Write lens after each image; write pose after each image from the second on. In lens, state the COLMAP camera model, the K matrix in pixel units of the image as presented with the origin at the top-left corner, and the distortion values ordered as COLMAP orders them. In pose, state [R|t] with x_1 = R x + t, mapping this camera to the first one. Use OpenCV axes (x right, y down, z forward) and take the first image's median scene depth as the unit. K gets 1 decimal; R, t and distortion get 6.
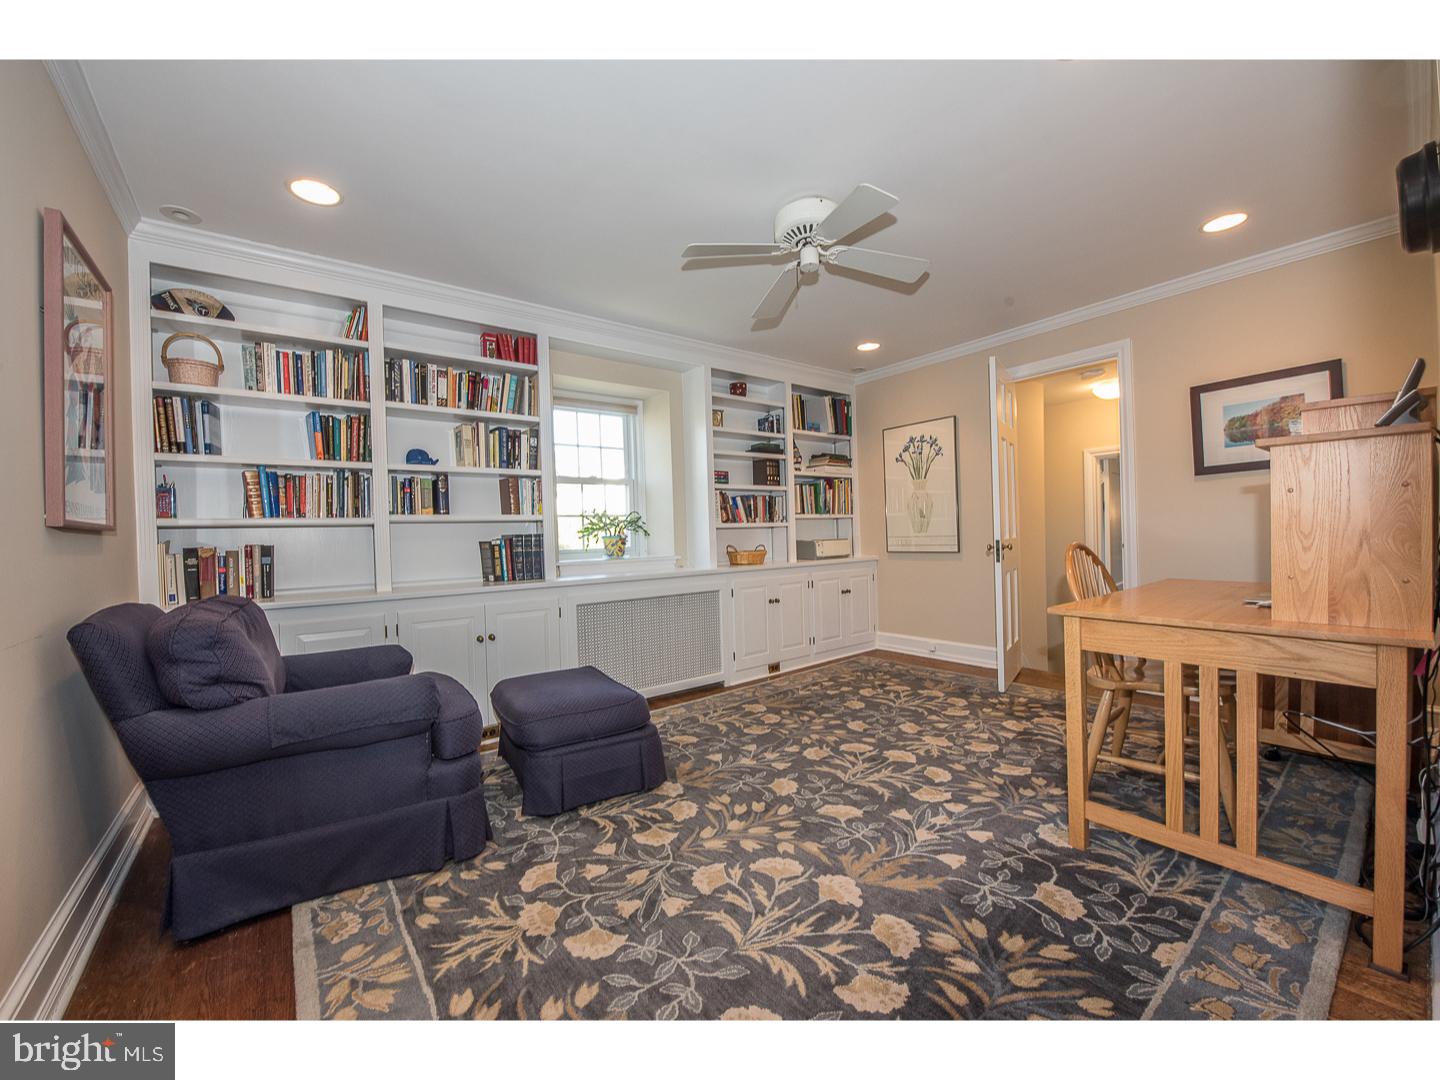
lens RADIAL K [[575.7, 0, 721.8], [0, 575.7, 541.4], [0, 0, 1]] dist [-0.019398, -0.001525]
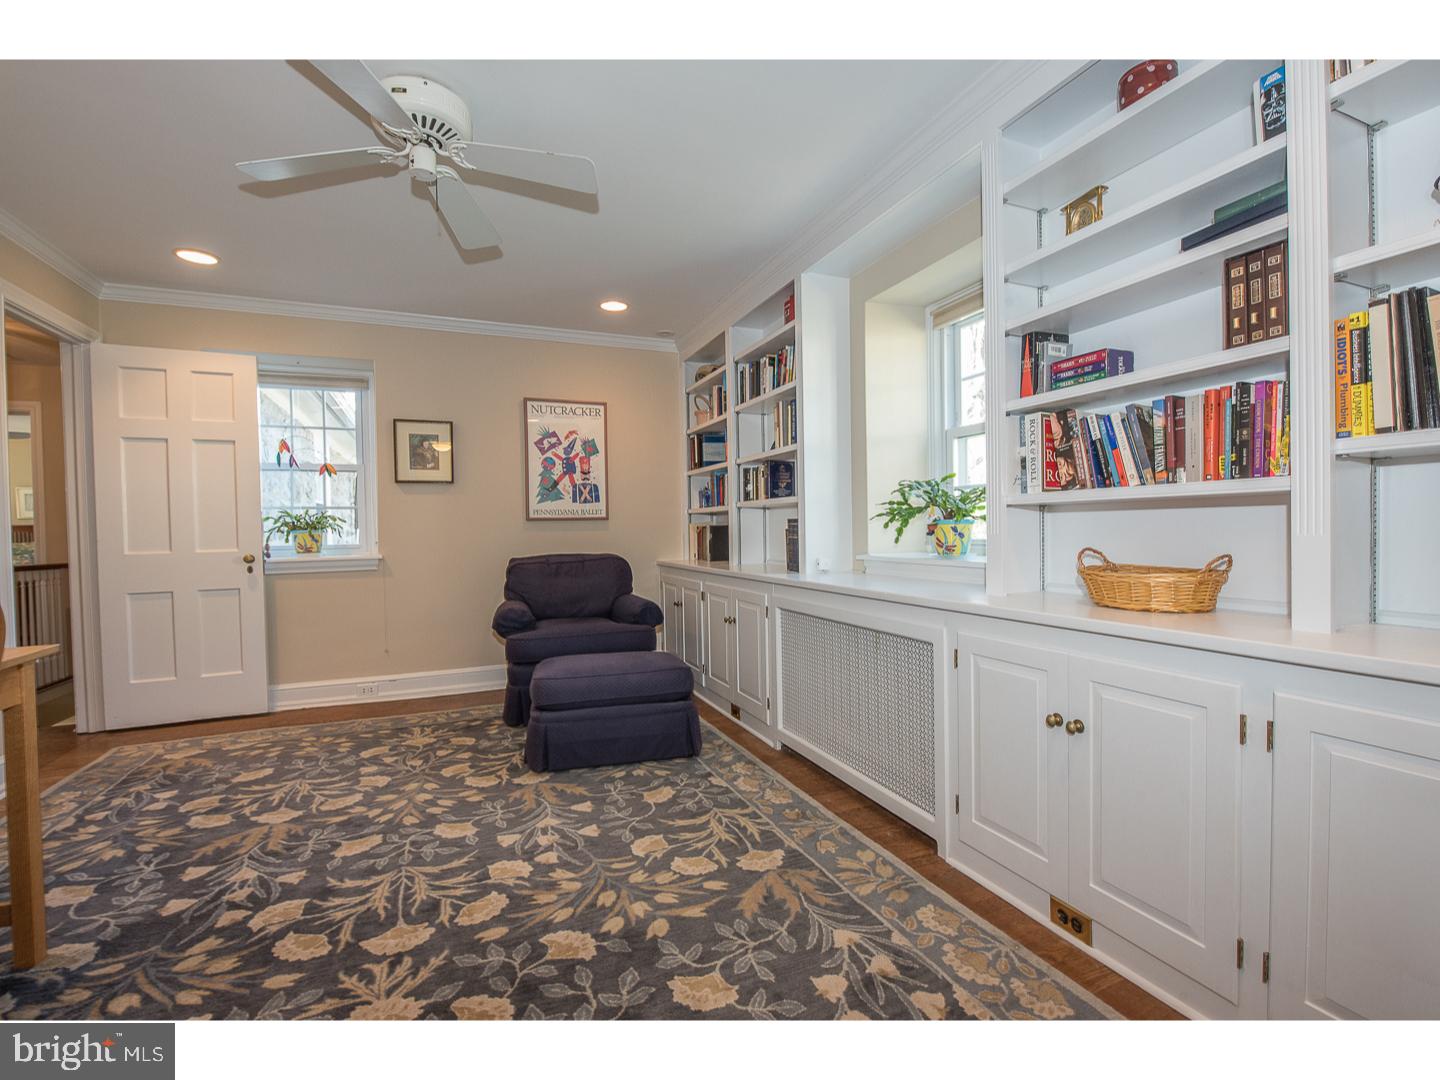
lens RADIAL K [[658.6, 0, 721.0], [0, 658.6, 535.6], [0, 0, 1]] dist [-0.009429, 0.000678]
pose [[-0.276364, 0.054372, -0.959514, 1.014789], [0.020614, 0.998504, 0.050644, -0.057335], [0.960832, -0.005783, -0.277072, 1.838088]]
